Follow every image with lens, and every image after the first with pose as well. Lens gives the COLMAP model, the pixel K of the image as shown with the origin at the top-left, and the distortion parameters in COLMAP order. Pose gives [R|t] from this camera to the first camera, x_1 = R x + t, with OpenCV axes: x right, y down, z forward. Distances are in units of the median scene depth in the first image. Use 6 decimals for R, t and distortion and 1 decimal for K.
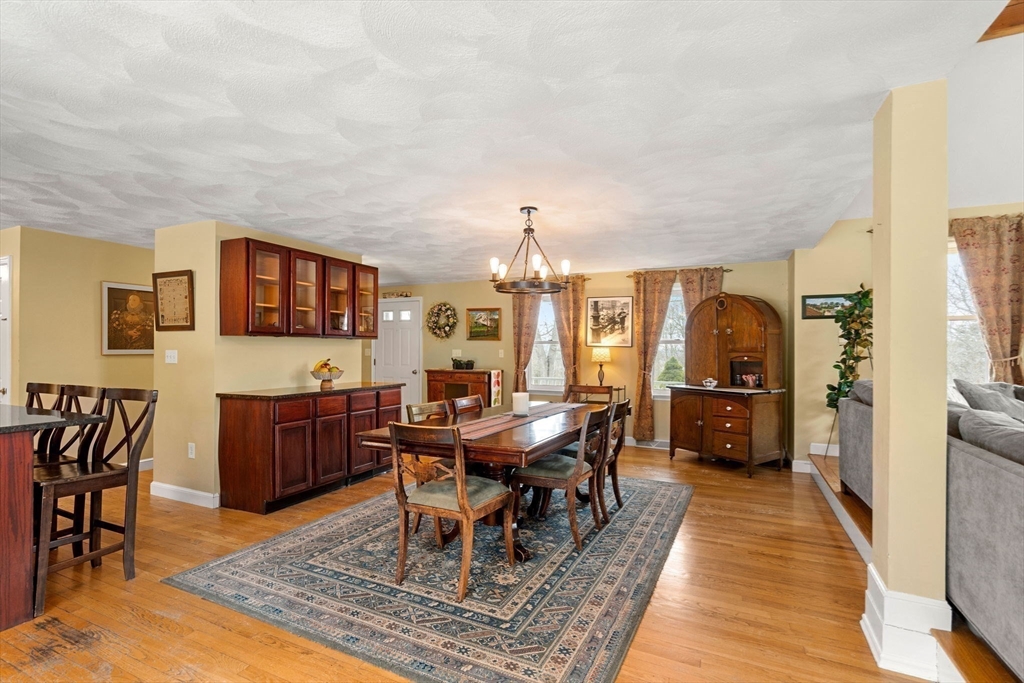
lens RADIAL K [[474.5, 0, 513.2], [0, 474.5, 349.0], [0, 0, 1]] dist [-0.002500, 0.000867]
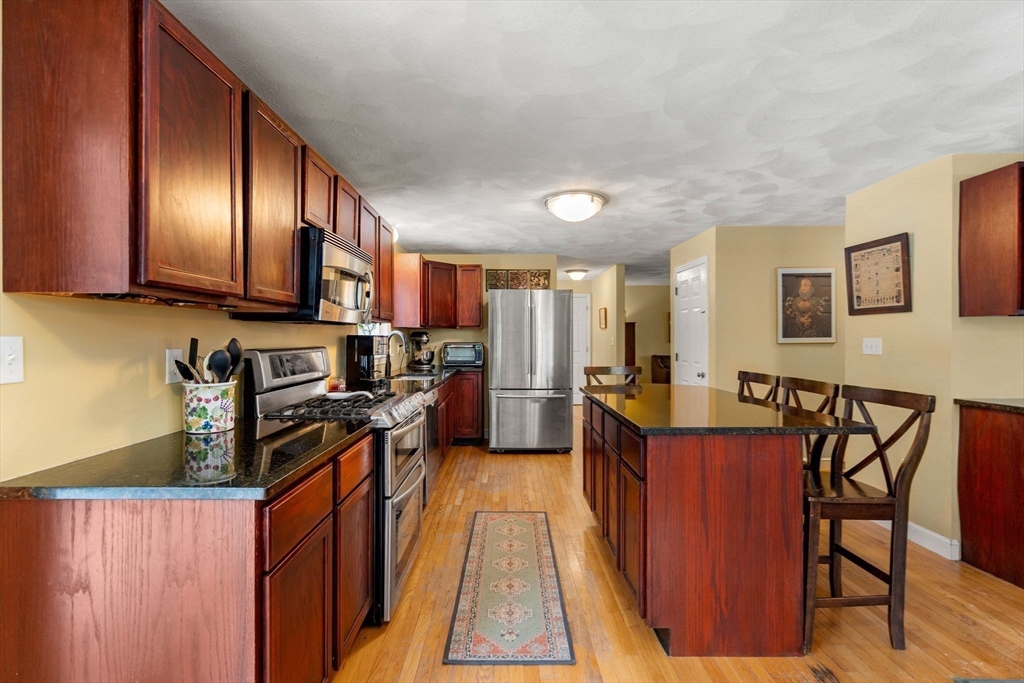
lens RADIAL K [[475.6, 0, 506.9], [0, 475.6, 339.4], [0, 0, 1]] dist [-0.001953, 0.000332]
pose [[0.431757, -0.003576, -0.901983, -0.257380], [0.008270, 0.999966, -0.000006, -0.000636], [0.901952, -0.007457, 0.431772, 0.086354]]
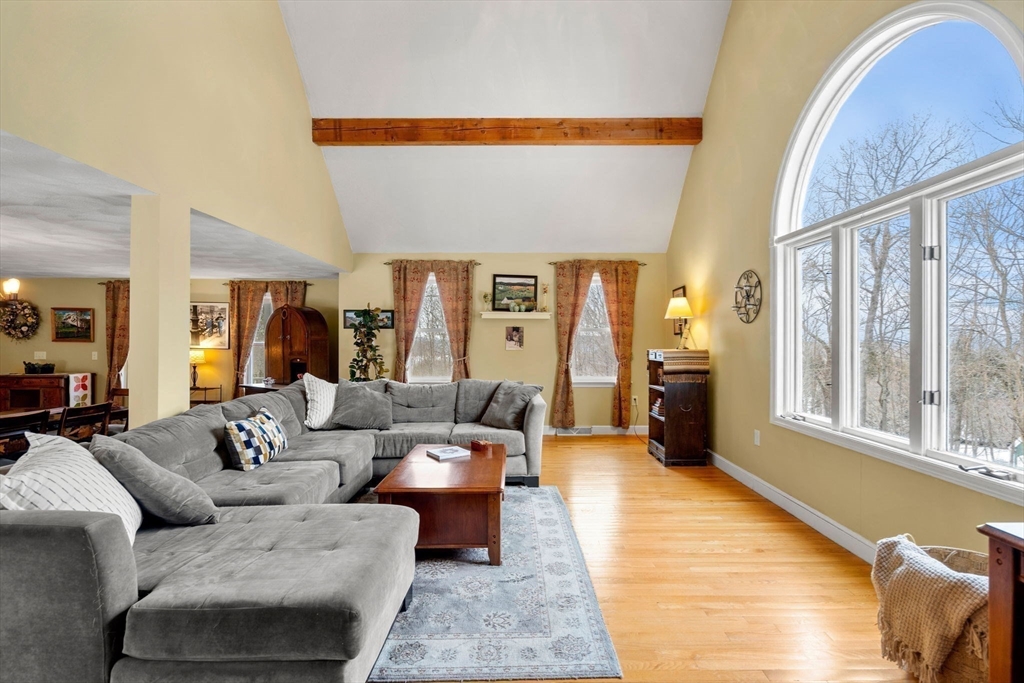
lens RADIAL K [[475.0, 0, 509.8], [0, 475.0, 348.3], [0, 0, 1]] dist [-0.002150, 0.001261]
pose [[0.901518, -0.007918, 0.432670, 0.548162], [0.000157, 0.999838, 0.017972, -0.039313], [-0.432743, -0.016134, 0.901373, -0.397891]]
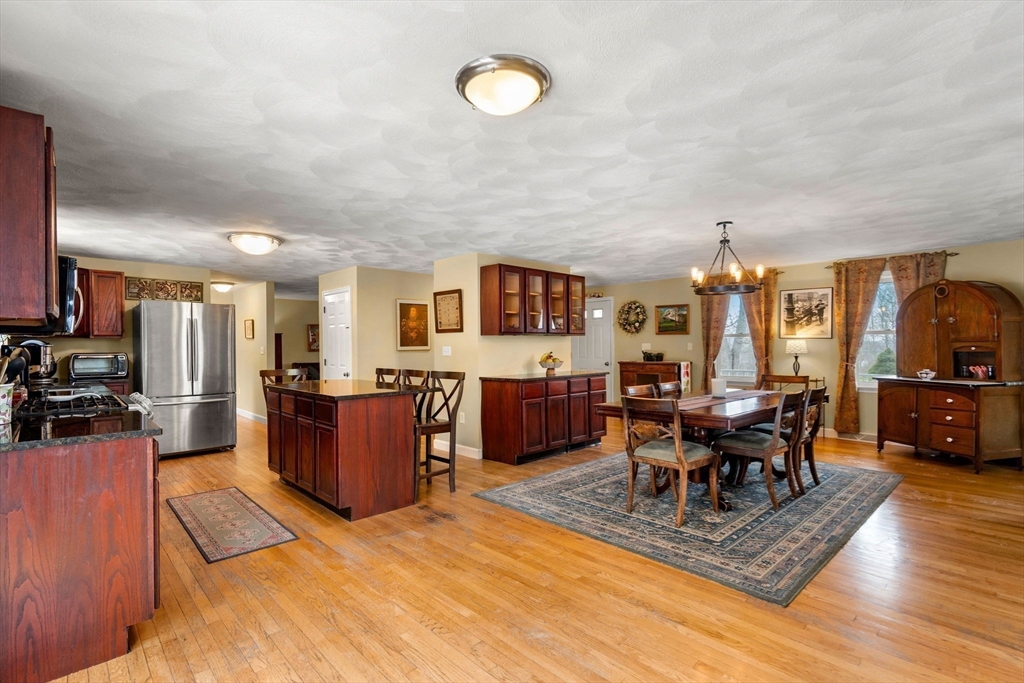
lens RADIAL K [[475.0, 0, 509.8], [0, 475.0, 348.3], [0, 0, 1]] dist [-0.002150, 0.001261]
pose [[0.935206, -0.009901, -0.353966, -0.044485], [0.013487, 0.999880, 0.007666, -0.000263], [0.353847, -0.011944, 0.935227, -0.255890]]
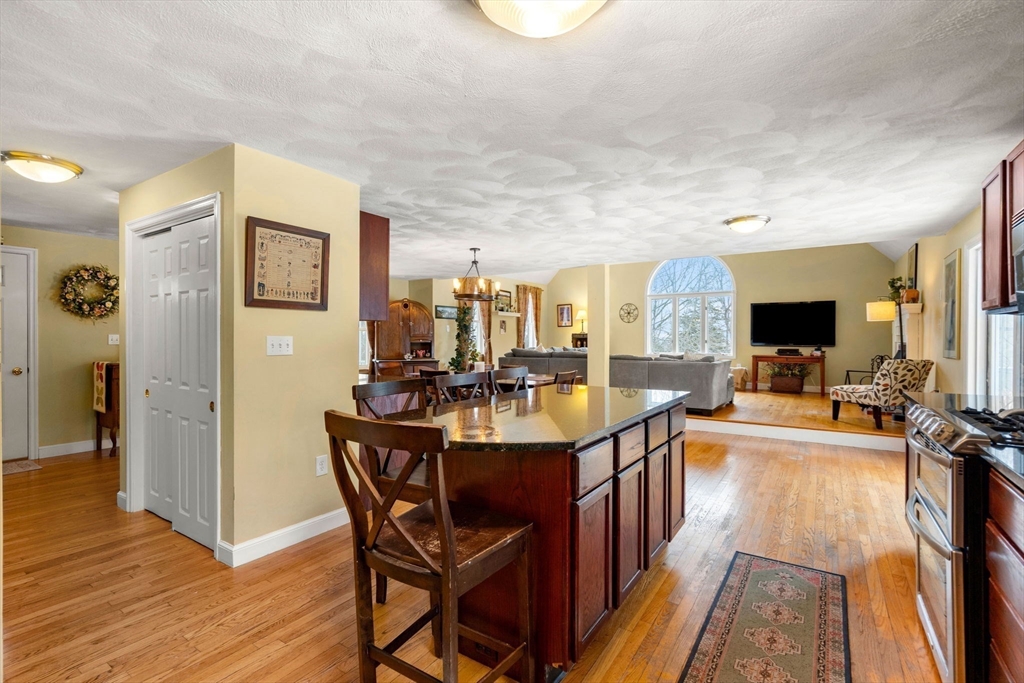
lens RADIAL K [[475.6, 0, 506.9], [0, 475.6, 339.4], [0, 0, 1]] dist [-0.001953, 0.000332]
pose [[0.140877, -0.008302, 0.989992, -1.355125], [-0.003376, 0.999955, 0.008865, -0.000044], [-0.990021, -0.004591, 0.140842, 0.569017]]
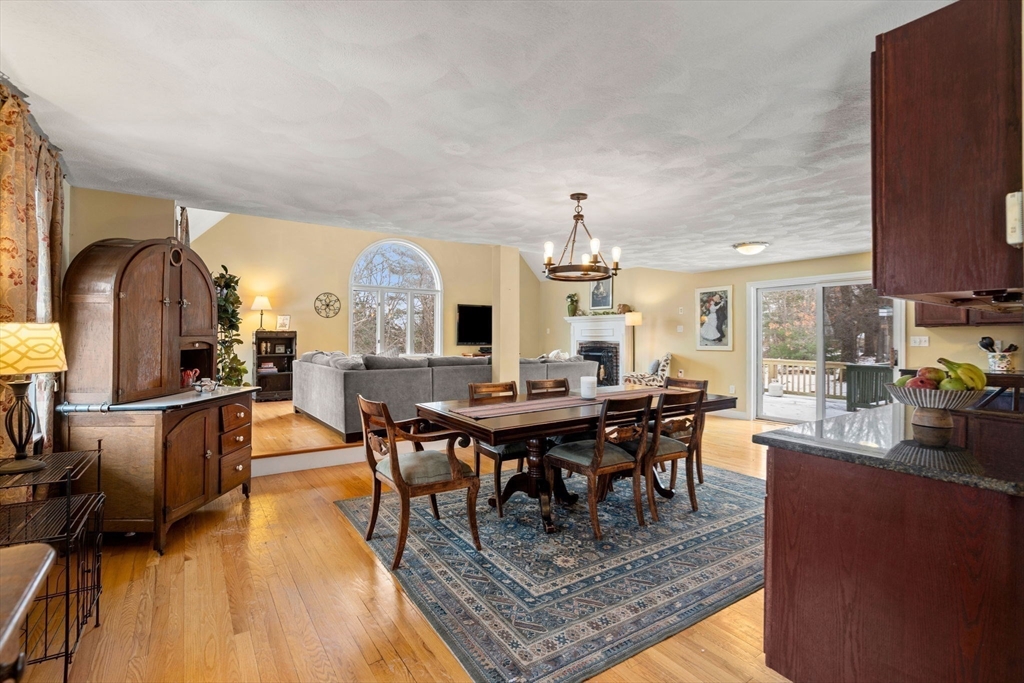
lens RADIAL K [[466.5, 0, 509.1], [0, 466.5, 334.1], [0, 0, 1]] dist [-0.000284, 0.000236]
pose [[0.864596, -0.000907, -0.502467, 0.242423], [-0.000726, 0.999995, -0.003053, 0.000112], [0.502468, 0.003005, 0.864591, 0.045541]]
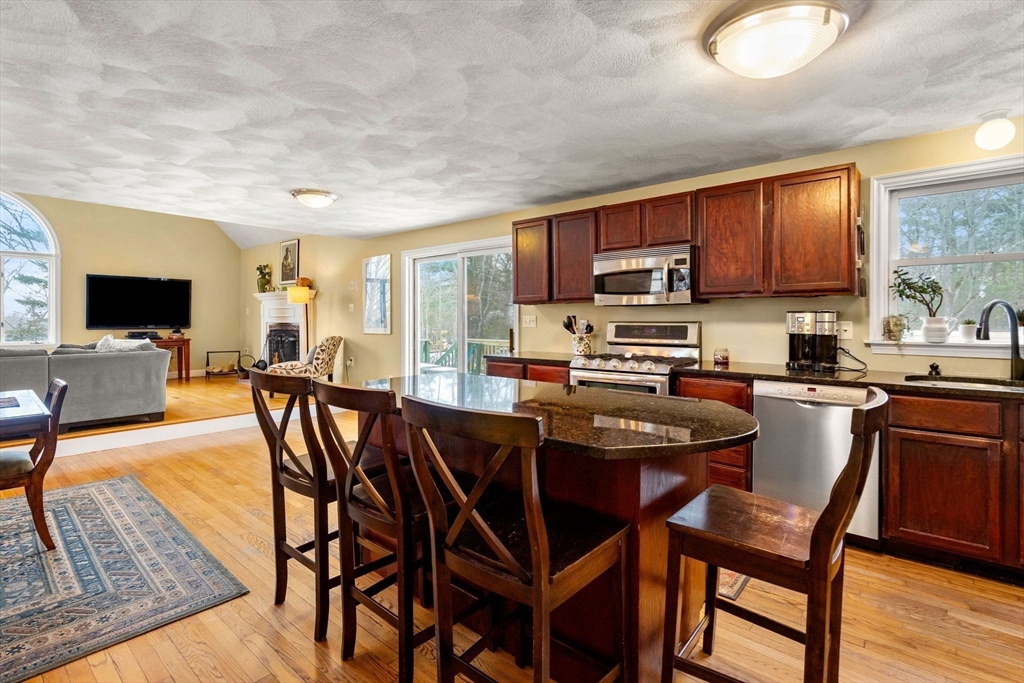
lens RADIAL K [[482.7, 0, 511.0], [0, 482.7, 315.5], [0, 0, 1]] dist [0.001205, 0.000870]
pose [[-0.966242, -0.001534, 0.257630, -0.888421], [-0.004113, 0.999947, -0.009471, 0.006546], [-0.257602, -0.010211, -0.966197, 1.078007]]
